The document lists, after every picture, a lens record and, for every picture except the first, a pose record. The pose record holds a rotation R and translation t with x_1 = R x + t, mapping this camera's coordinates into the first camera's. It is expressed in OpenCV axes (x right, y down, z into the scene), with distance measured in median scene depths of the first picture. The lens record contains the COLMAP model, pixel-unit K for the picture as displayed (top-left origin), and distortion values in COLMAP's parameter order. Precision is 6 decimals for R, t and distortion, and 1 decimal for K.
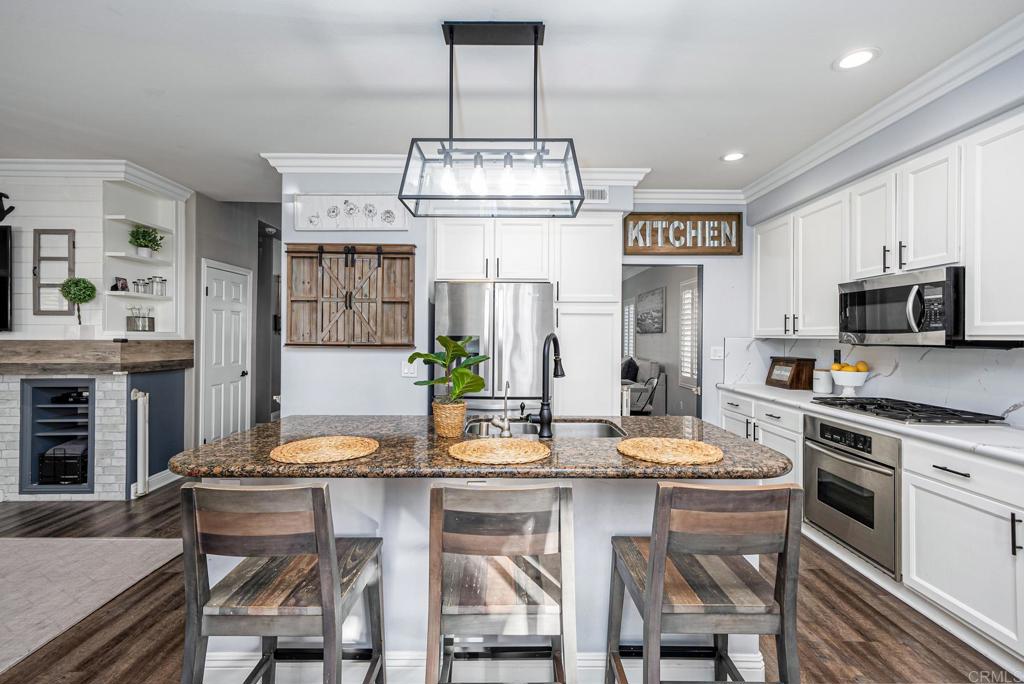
lens RADIAL K [[453.1, 0, 510.5], [0, 453.1, 335.7], [0, 0, 1]] dist [0.001333, 0.000142]
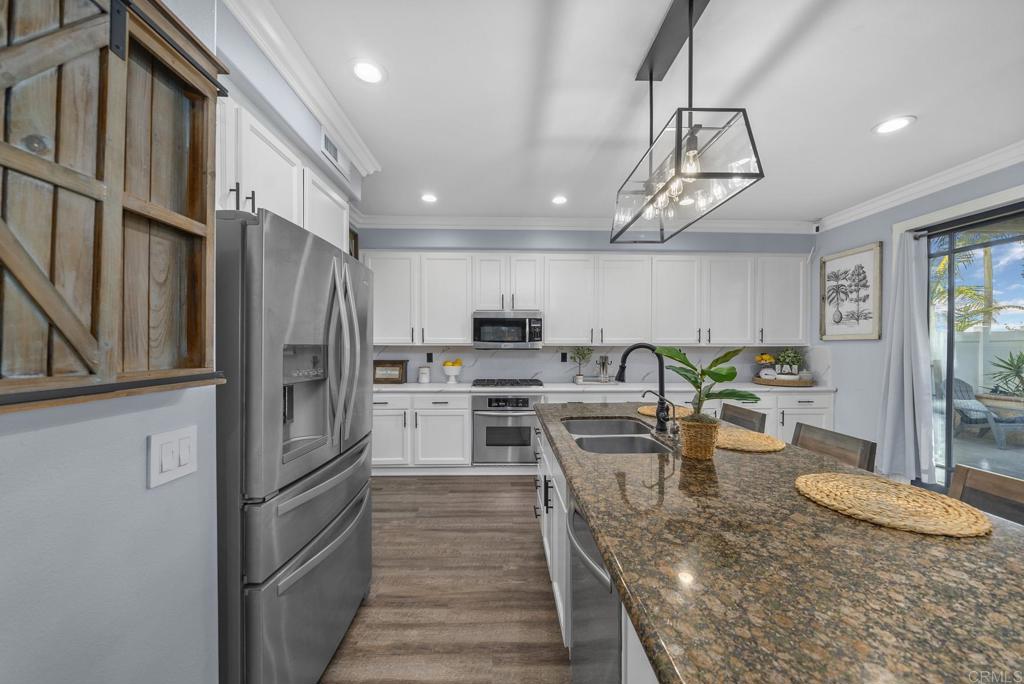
lens RADIAL K [[352.8, 0, 510.7], [0, 352.8, 348.0], [0, 0, 1]] dist [-0.004363, -0.000007]
pose [[-0.024470, -0.010325, 0.999647, -0.558049], [-0.006706, 0.999926, 0.010164, 0.001448], [-0.999678, -0.006455, -0.024537, 0.940192]]
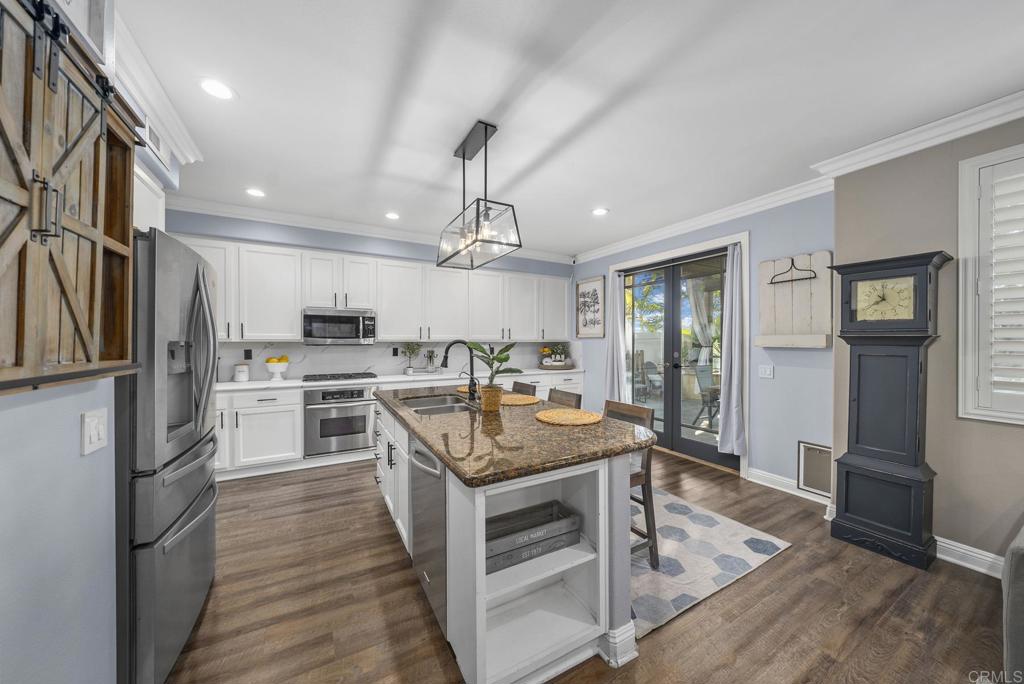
lens RADIAL K [[352.8, 0, 510.7], [0, 352.8, 348.0], [0, 0, 1]] dist [-0.004363, -0.000007]
pose [[-0.490547, -0.019582, 0.871195, -0.784818], [-0.006434, 0.999802, 0.018850, 0.000773], [-0.871391, 0.003641, -0.490575, 1.017409]]
